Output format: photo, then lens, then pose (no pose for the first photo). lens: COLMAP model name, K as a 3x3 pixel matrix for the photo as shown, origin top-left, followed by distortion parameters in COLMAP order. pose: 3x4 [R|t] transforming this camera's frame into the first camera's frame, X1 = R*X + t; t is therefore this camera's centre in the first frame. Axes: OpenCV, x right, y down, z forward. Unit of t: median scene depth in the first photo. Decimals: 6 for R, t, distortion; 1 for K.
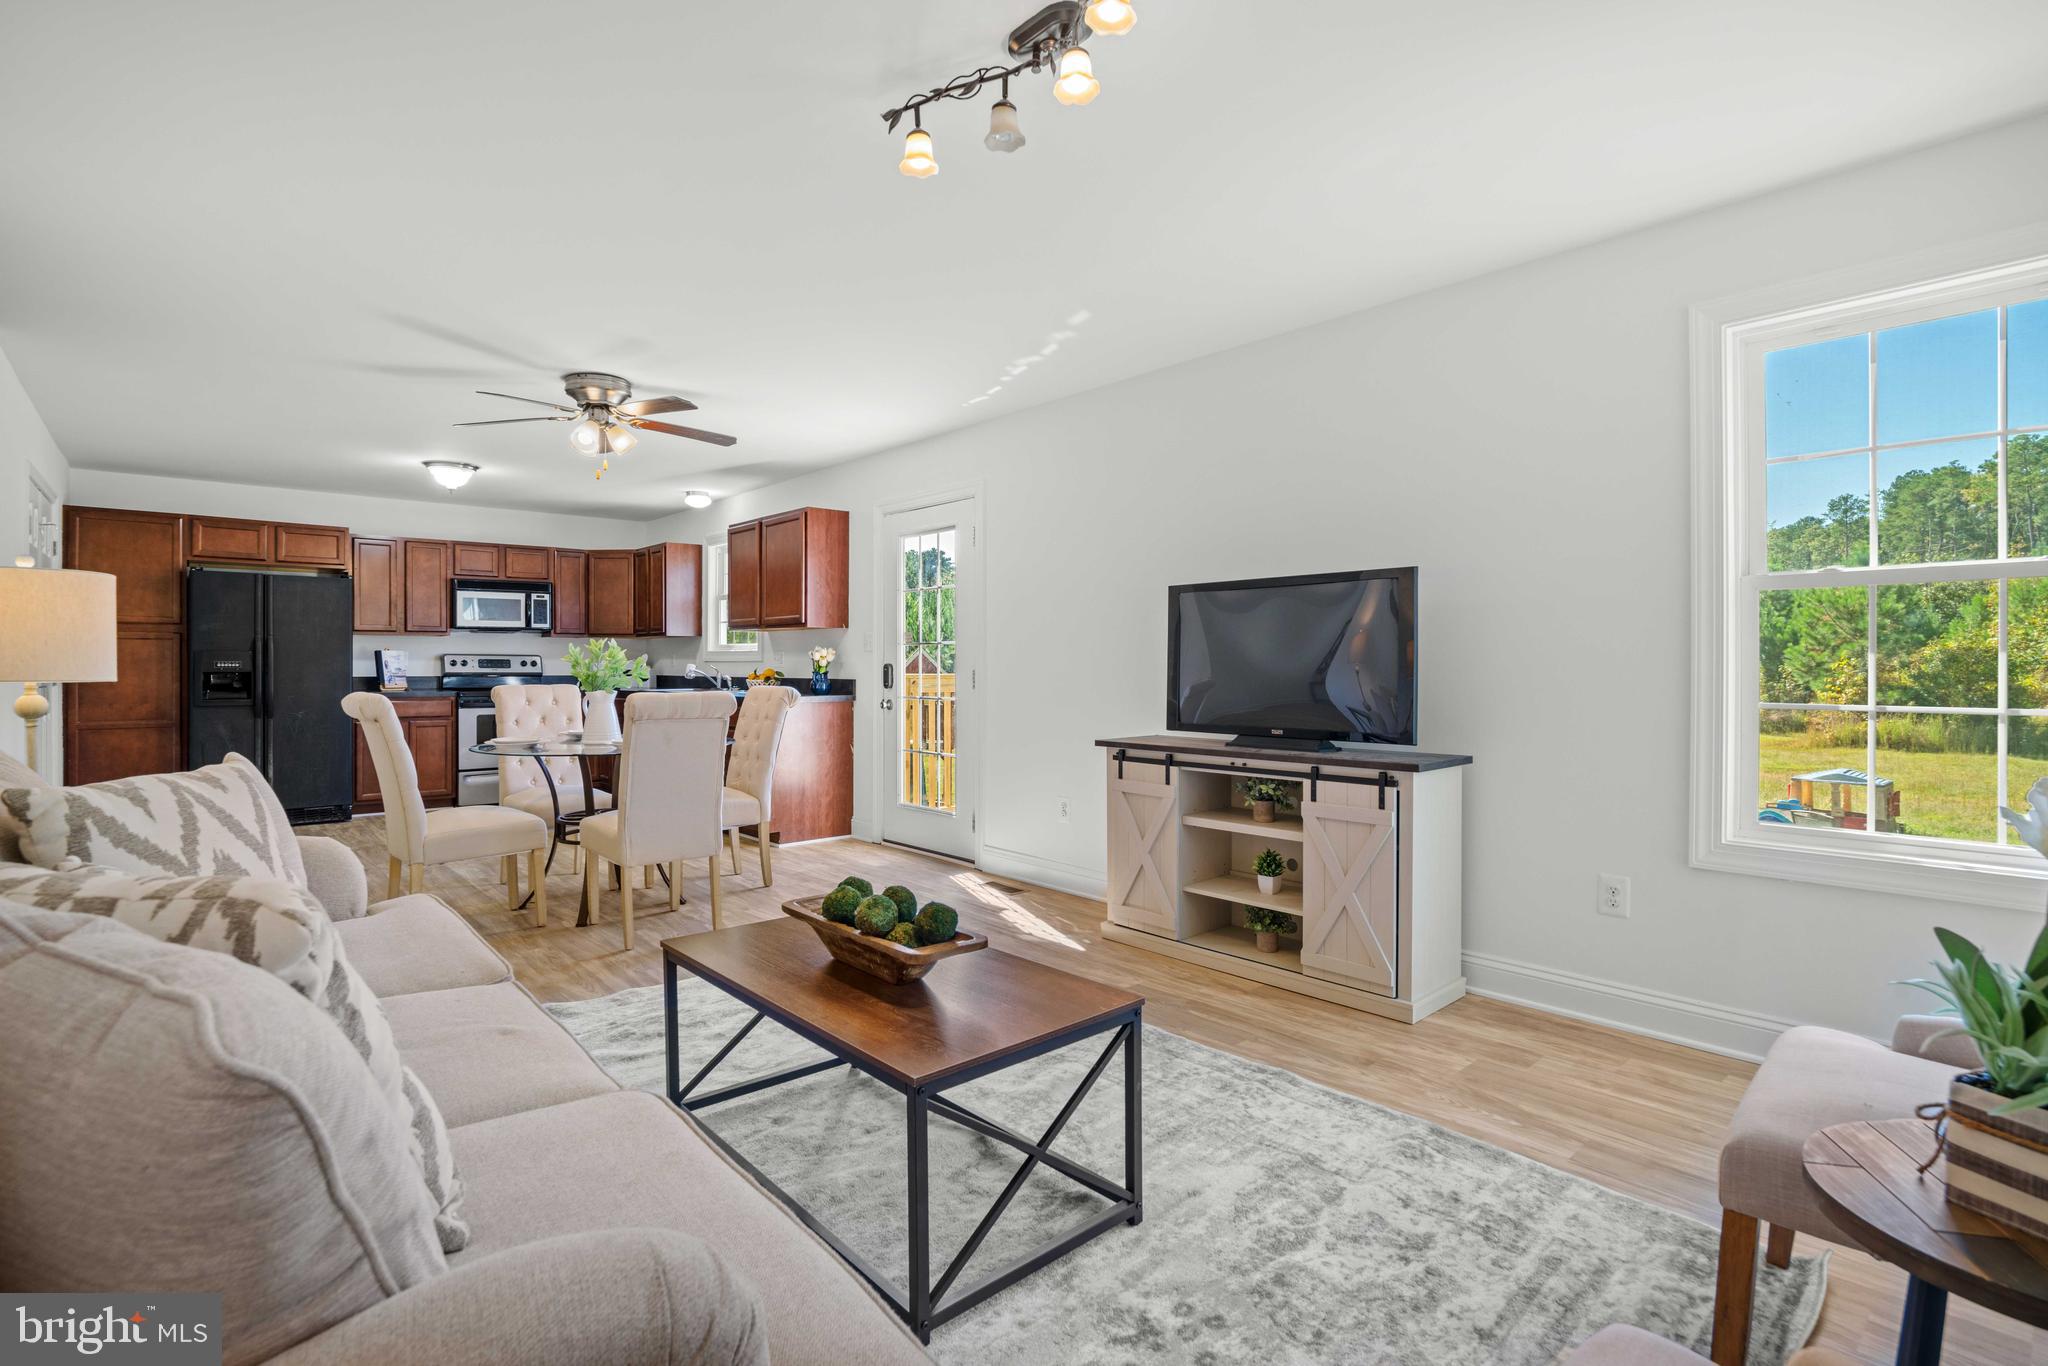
lens RADIAL K [[965.4, 0, 1016.0], [0, 965.4, 661.7], [0, 0, 1]] dist [-0.019218, 0.000359]
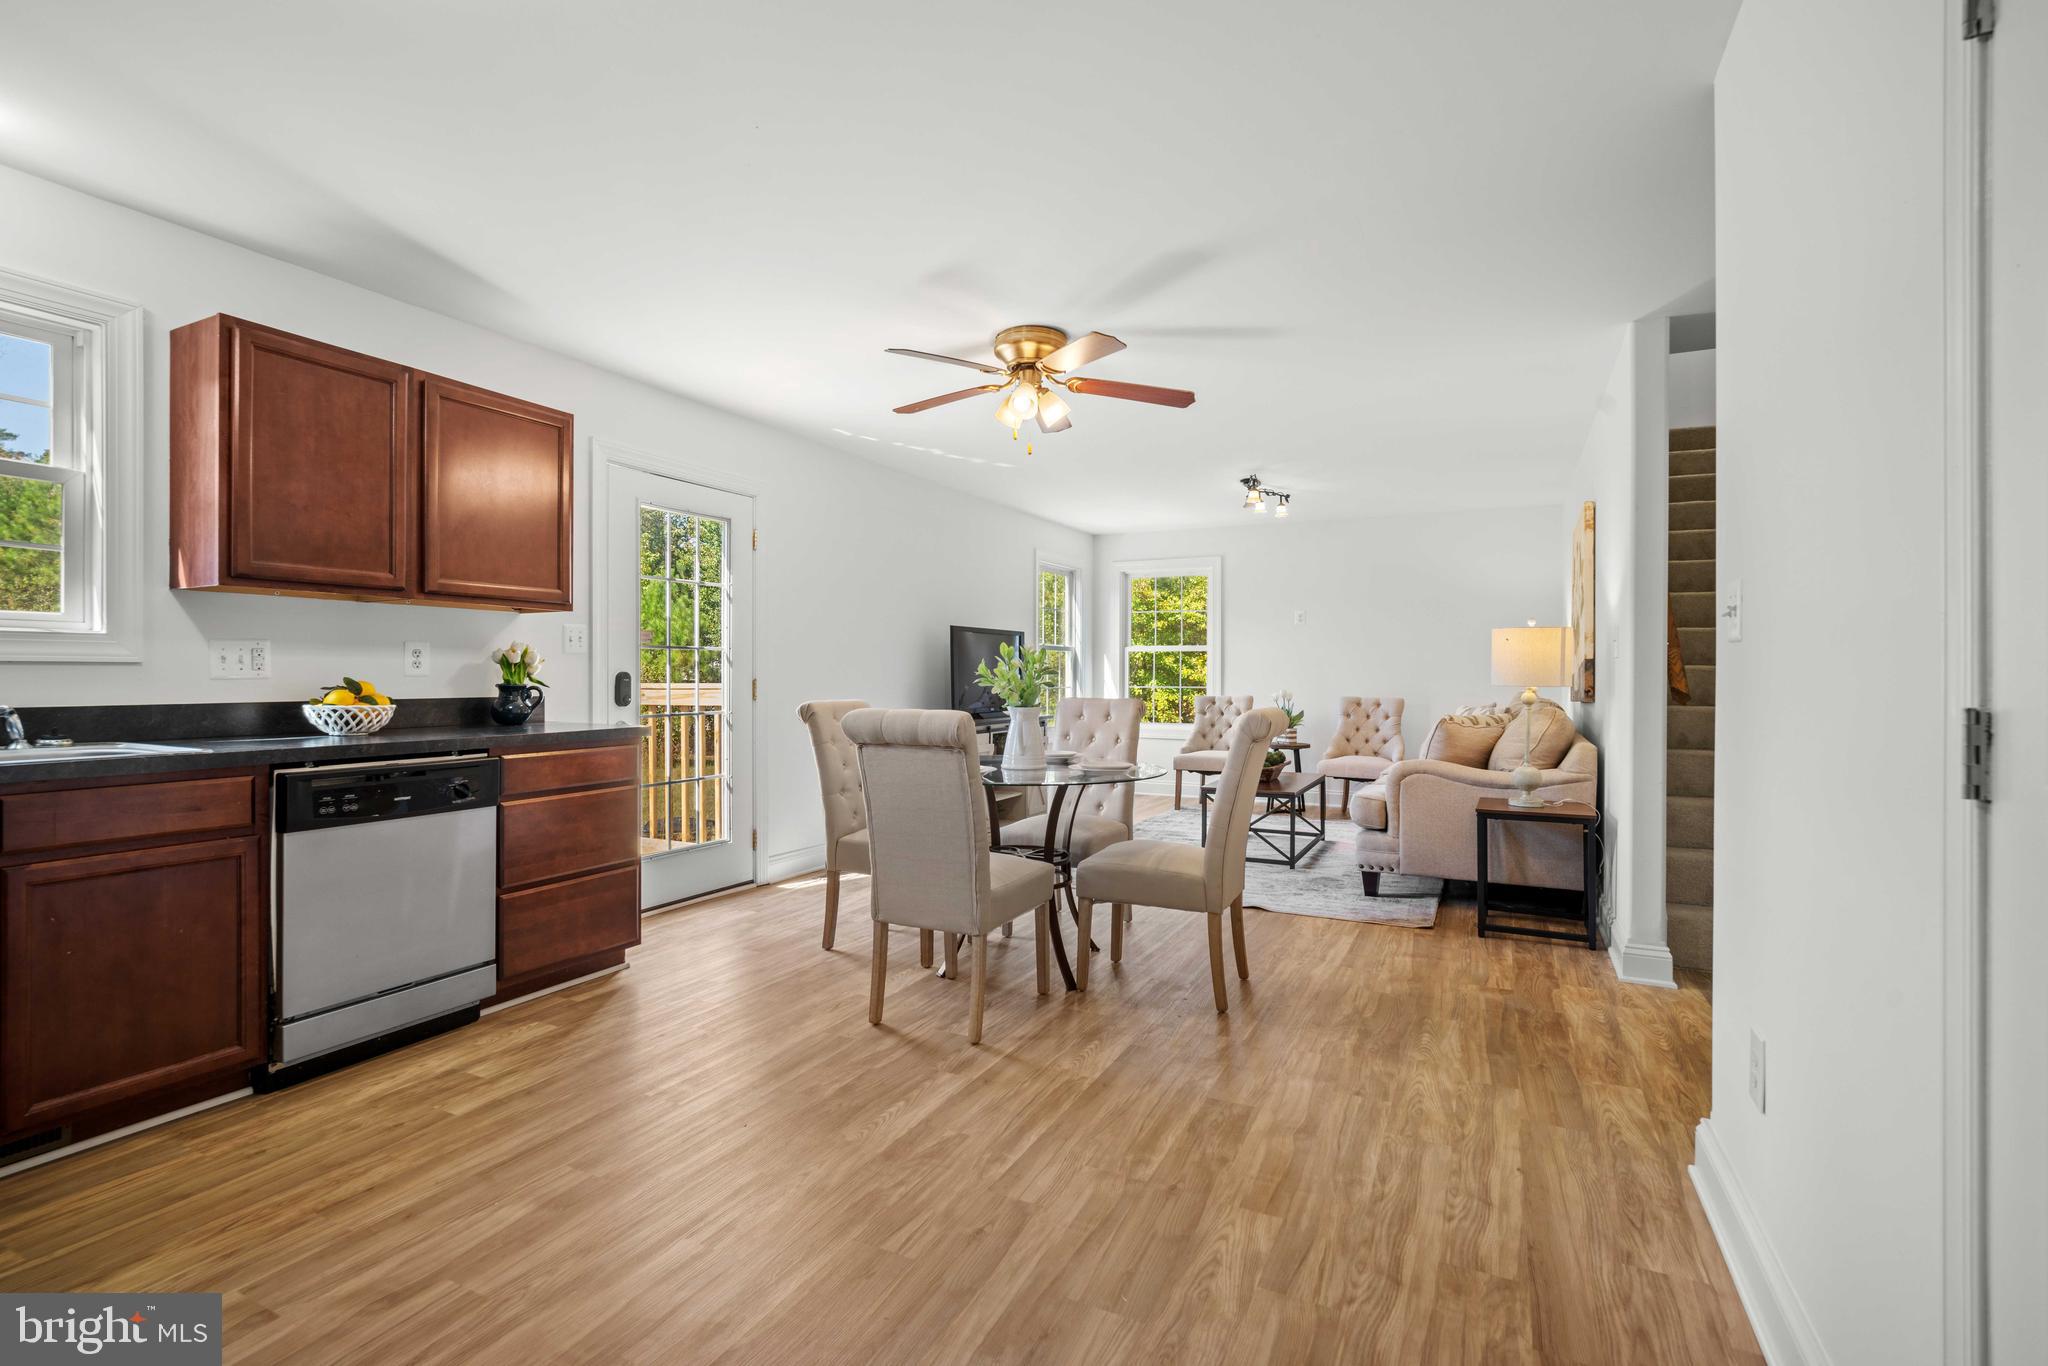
lens RADIAL K [[944.0, 0, 1011.0], [0, 944.0, 672.2], [0, 0, 1]] dist [-0.014404, -0.000007]
pose [[-0.362907, 0.001926, 0.931823, -0.847603], [-0.004740, 0.999981, -0.003913, 0.003418], [-0.931813, -0.005837, -0.362891, 0.931674]]
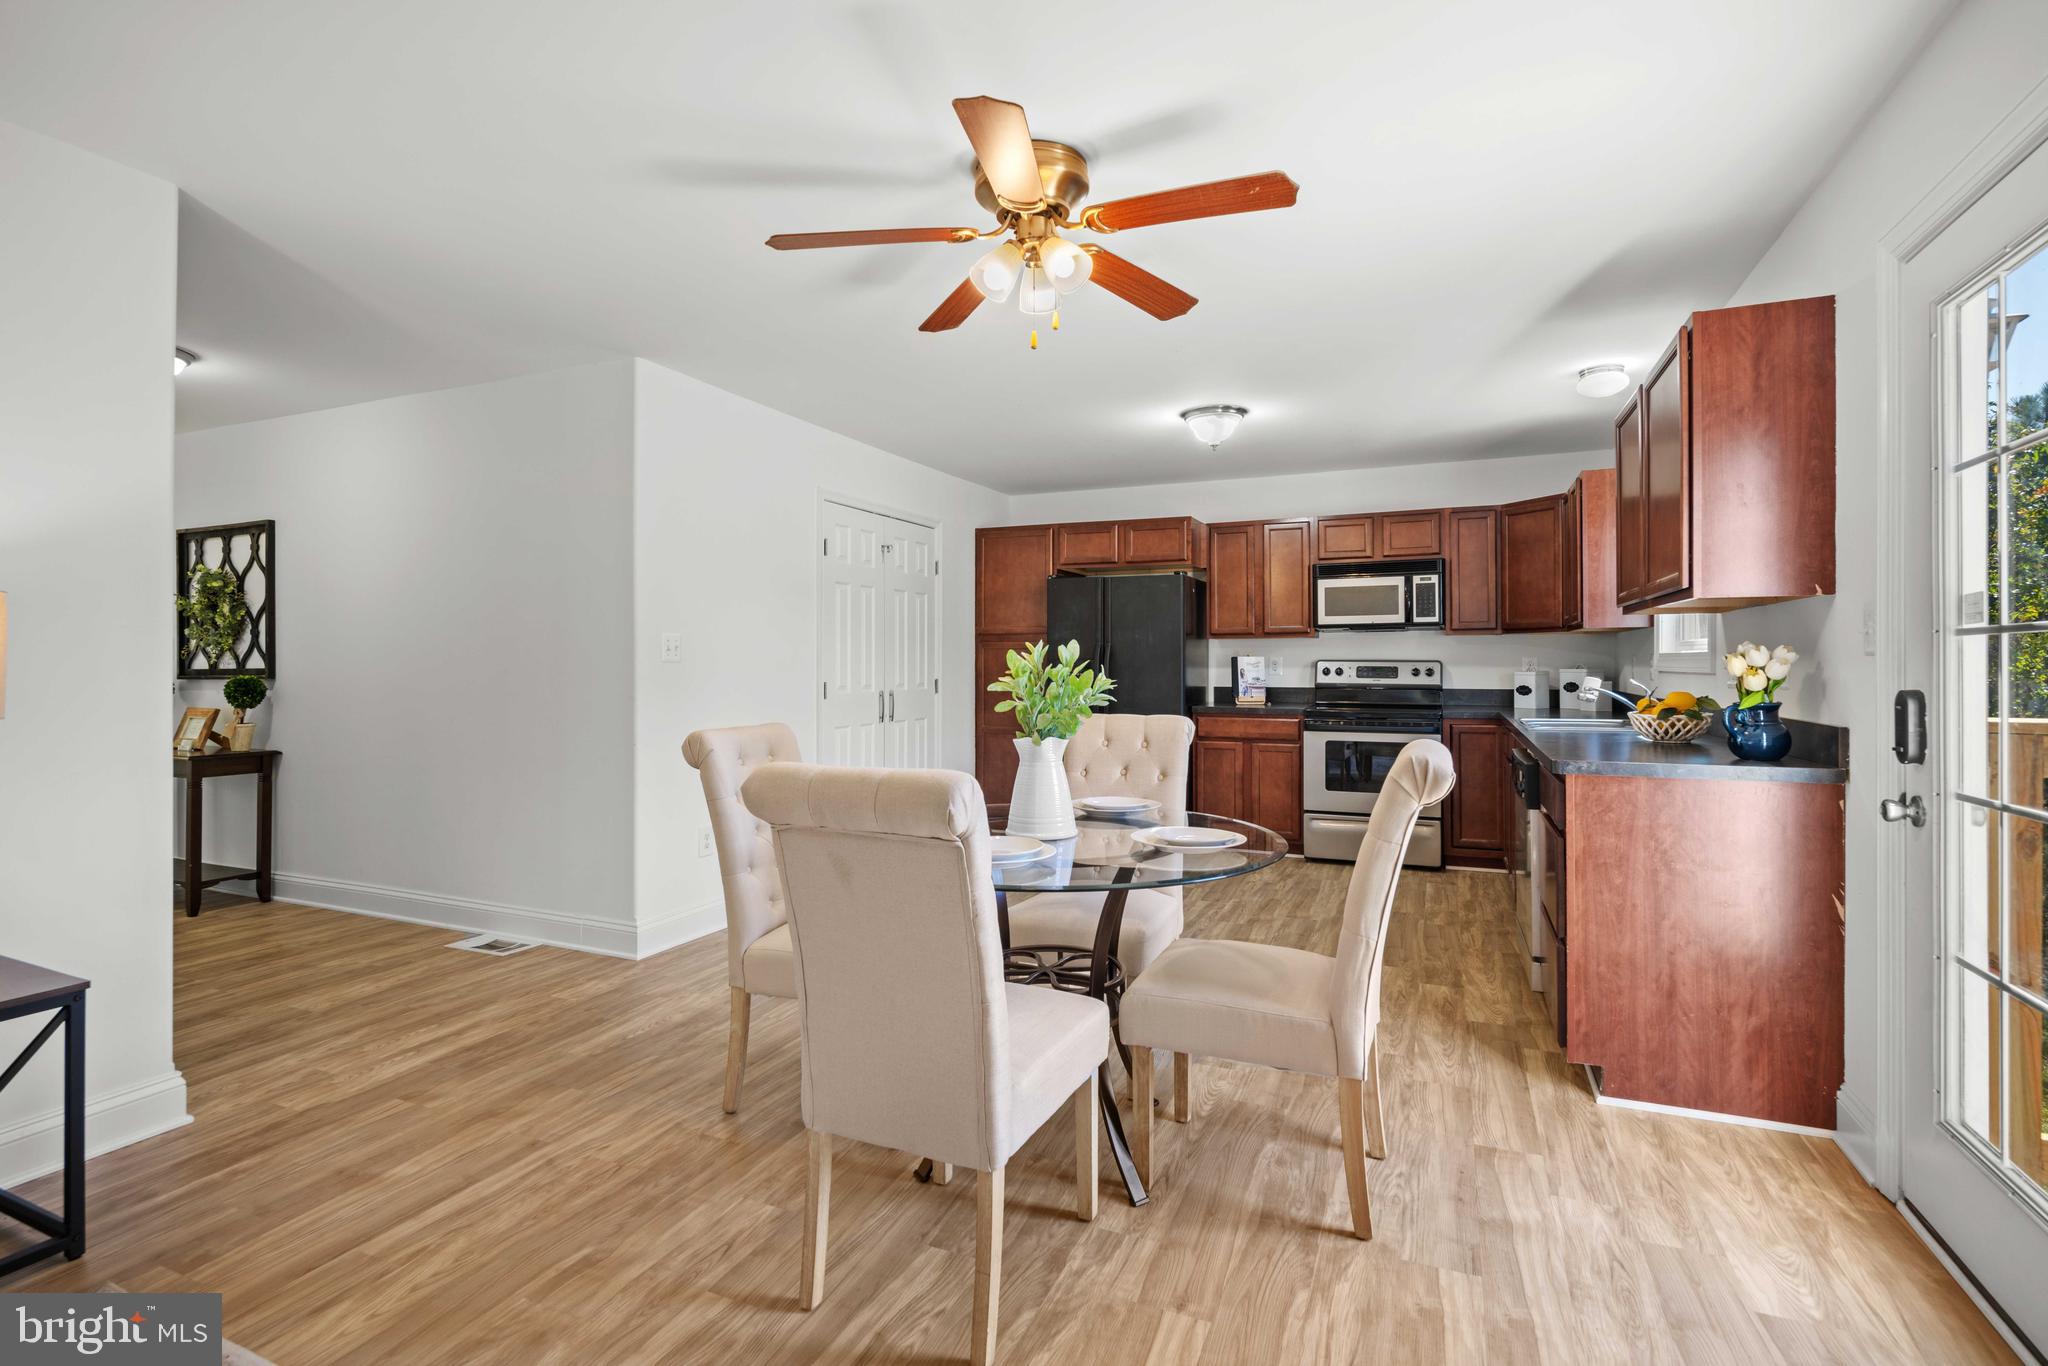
lens RADIAL K [[965.4, 0, 1016.0], [0, 965.4, 661.7], [0, 0, 1]] dist [-0.019218, 0.000359]
pose [[0.418674, -0.001947, -0.908134, 0.036778], [0.002535, 0.999996, -0.000975, -0.008081], [0.908133, -0.001894, 0.418678, 0.542639]]
